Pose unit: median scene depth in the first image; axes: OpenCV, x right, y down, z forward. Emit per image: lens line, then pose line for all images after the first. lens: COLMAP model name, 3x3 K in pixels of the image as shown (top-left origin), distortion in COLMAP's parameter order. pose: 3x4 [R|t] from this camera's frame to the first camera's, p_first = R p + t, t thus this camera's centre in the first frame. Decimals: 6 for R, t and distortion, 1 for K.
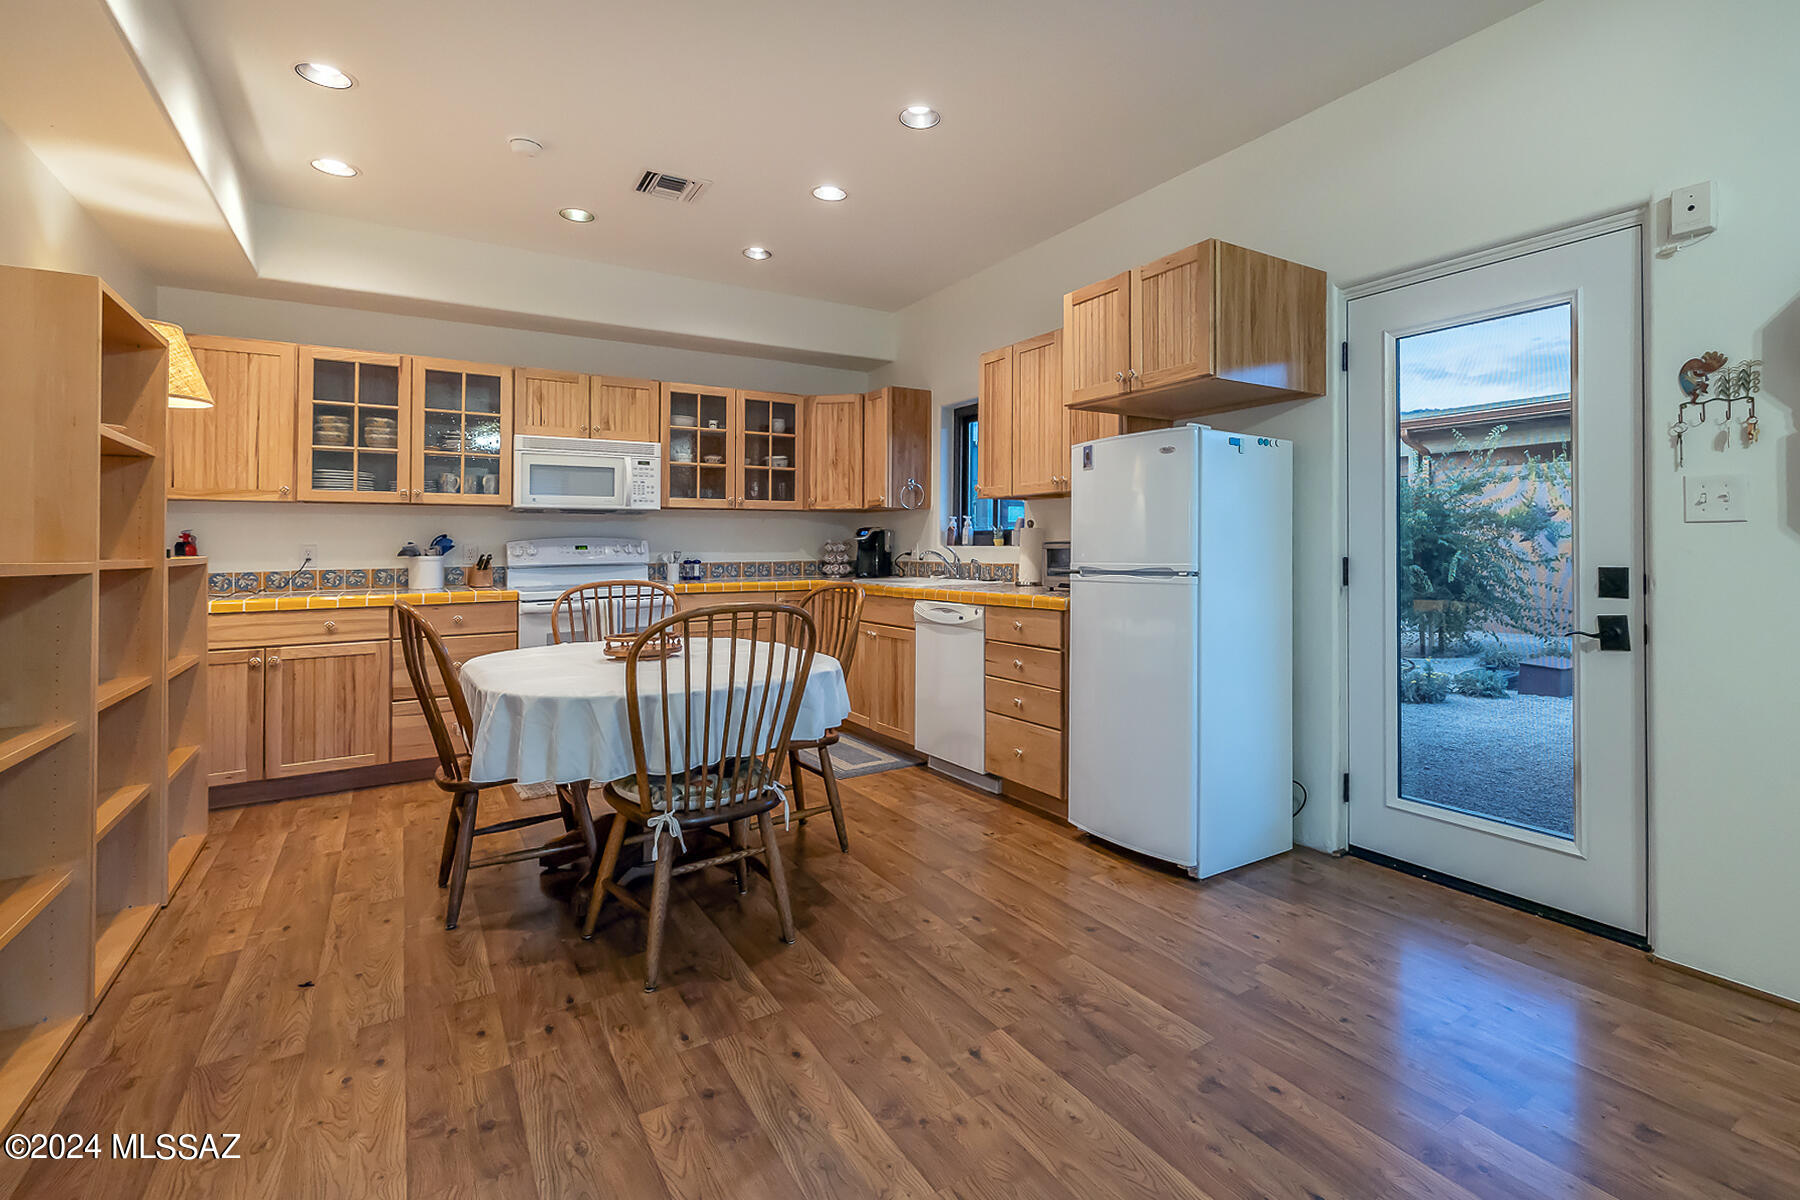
lens RADIAL K [[780.8, 0, 910.8], [0, 780.8, 536.6], [0, 0, 1]] dist [-0.003187, -0.000558]
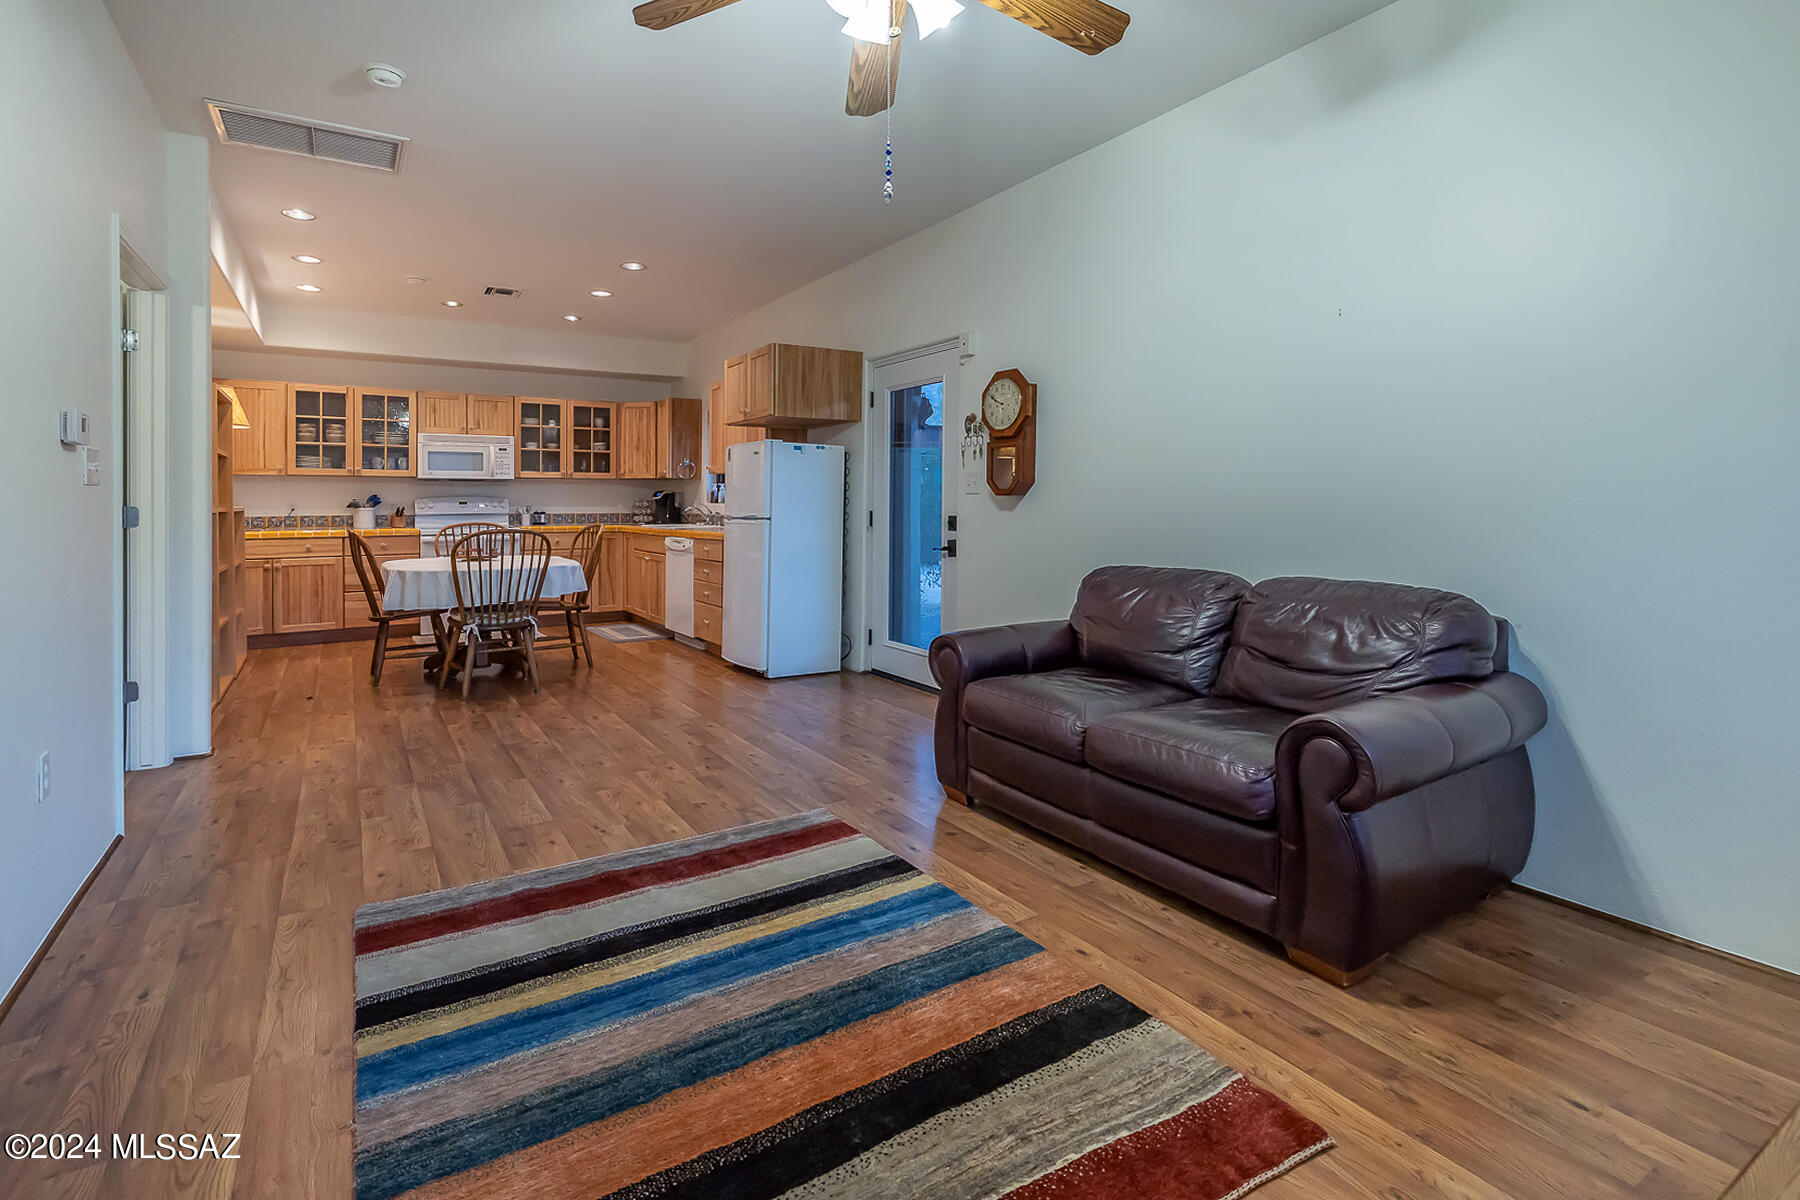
lens RADIAL K [[815.7, 0, 900.7], [0, 815.7, 517.6], [0, 0, 1]] dist [-0.029611, 0.012510]
pose [[0.999754, 0.005234, 0.021545, 0.497868], [-0.005854, 0.999567, 0.028826, -0.010475], [-0.021385, -0.028946, 0.999352, -0.763120]]
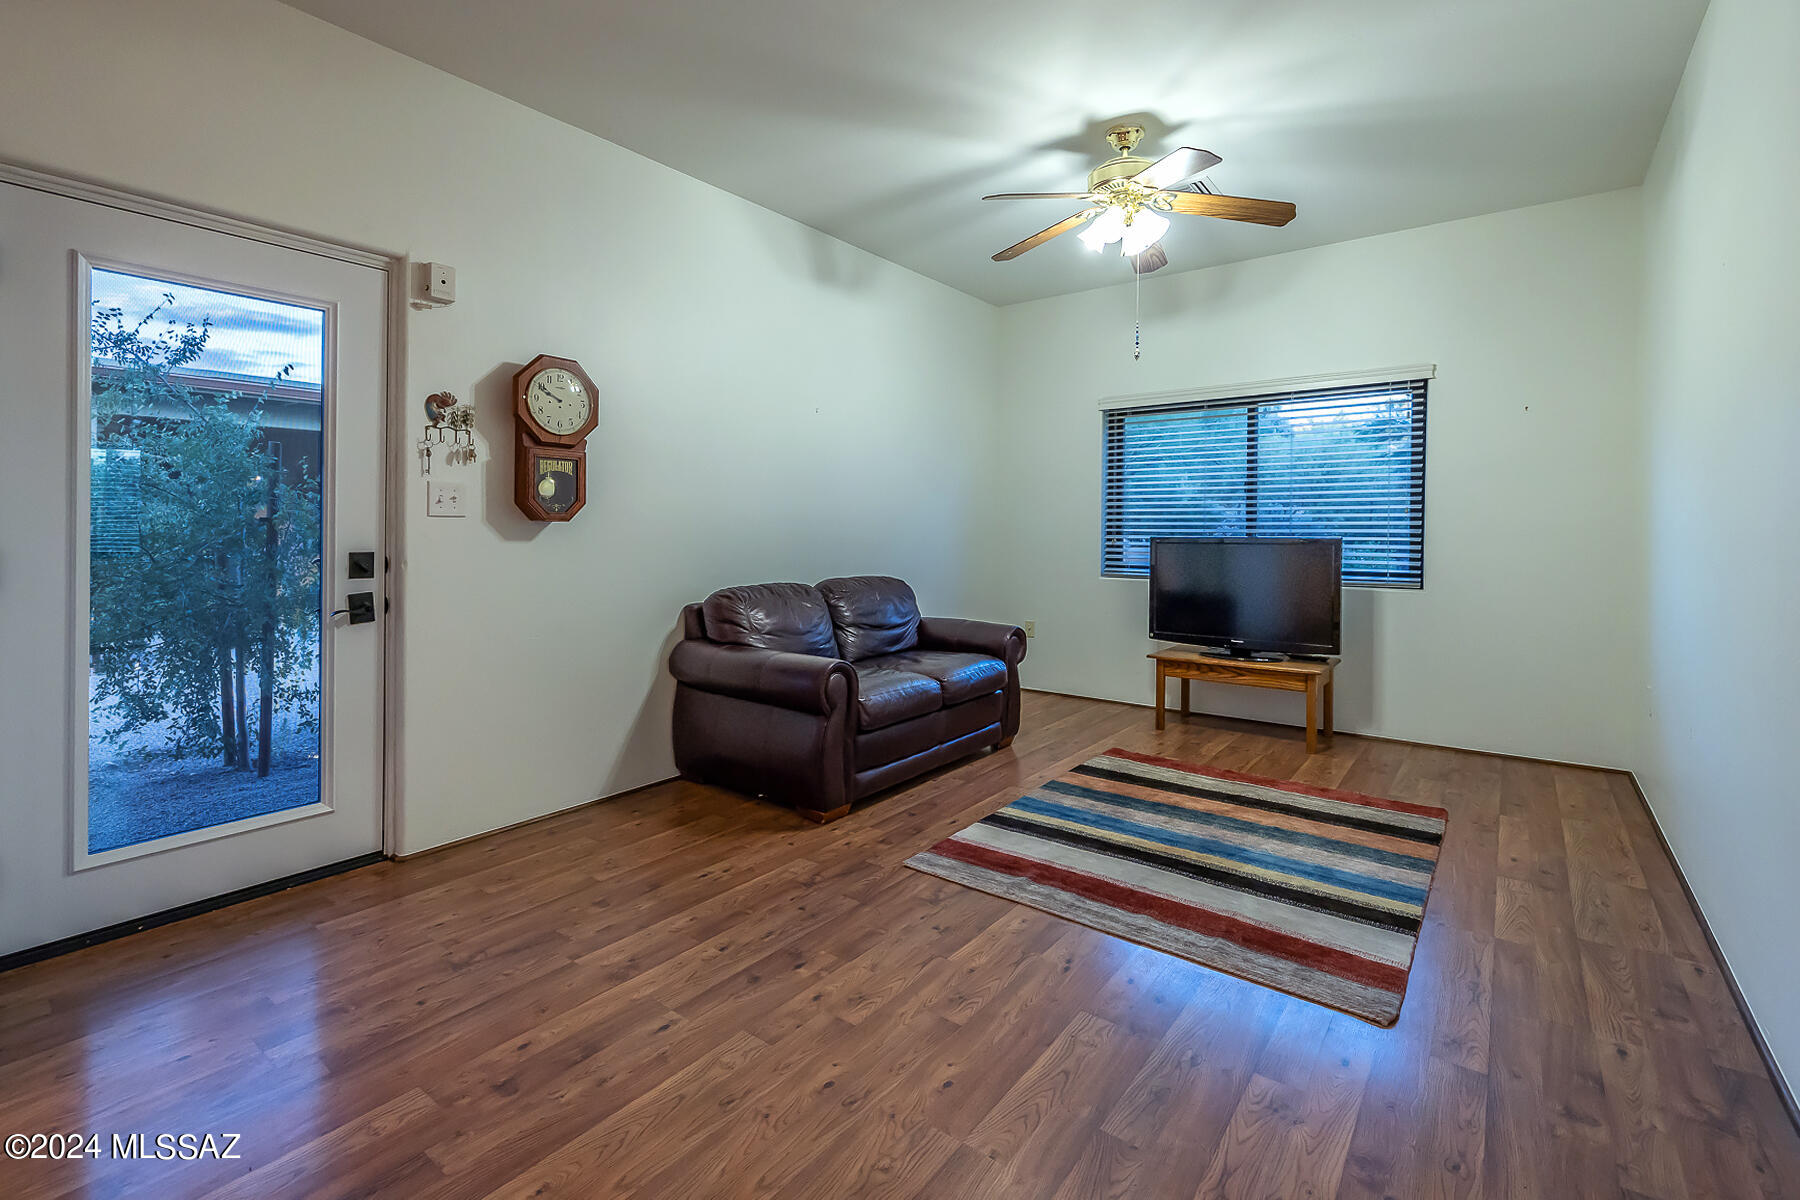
lens RADIAL K [[805.3, 0, 907.0], [0, 805.3, 559.4], [0, 0, 1]] dist [-0.000040, 0.000003]
pose [[-0.336763, -0.029896, 0.941115, -0.357752], [-0.009959, 0.999553, 0.028189, 0.005434], [-0.941537, 0.000121, -0.336911, 0.435137]]
